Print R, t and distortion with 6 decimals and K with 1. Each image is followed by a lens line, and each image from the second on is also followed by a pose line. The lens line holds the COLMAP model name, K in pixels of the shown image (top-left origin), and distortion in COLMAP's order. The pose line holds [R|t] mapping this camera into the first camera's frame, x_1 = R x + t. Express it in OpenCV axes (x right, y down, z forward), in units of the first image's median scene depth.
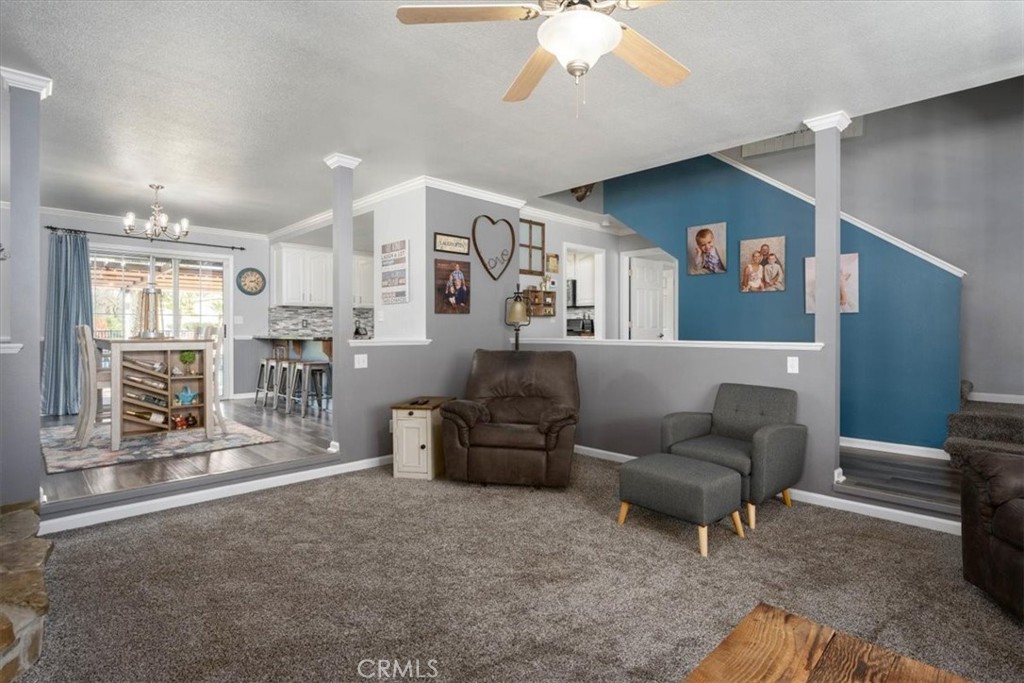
lens RADIAL K [[516.4, 0, 527.0], [0, 516.4, 328.6], [0, 0, 1]] dist [-0.002913, -0.000072]
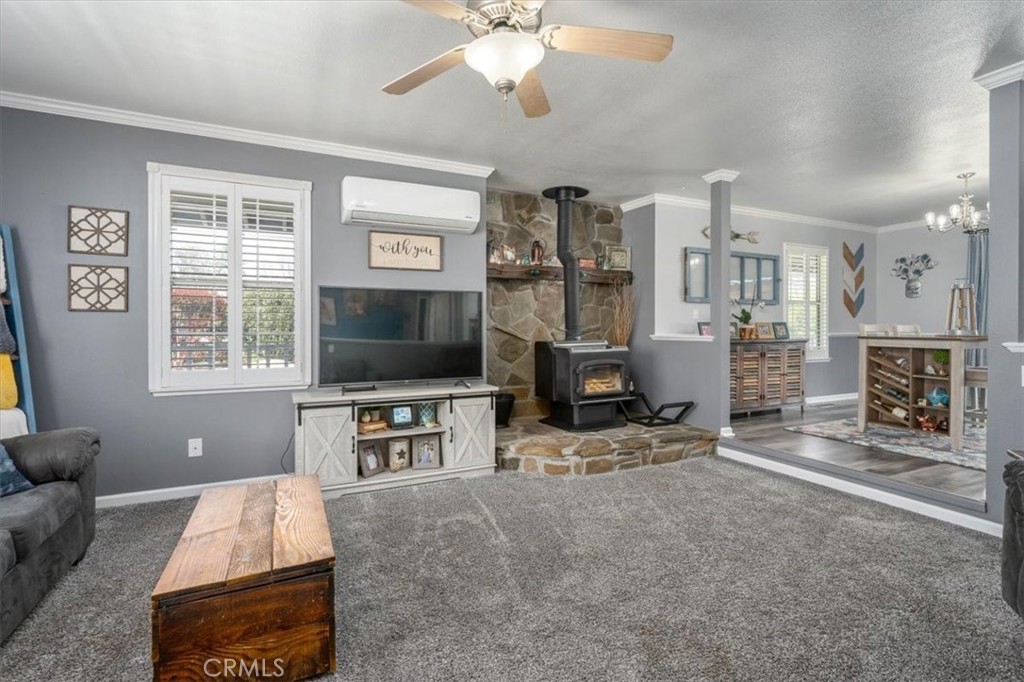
lens RADIAL K [[516.4, 0, 527.0], [0, 516.4, 328.1], [0, 0, 1]] dist [-0.002913, -0.000072]
pose [[-0.331977, 0.005596, -0.943271, 0.421057], [-0.002325, 0.999975, 0.006750, -0.000721], [0.943285, 0.004434, -0.331955, 0.535801]]
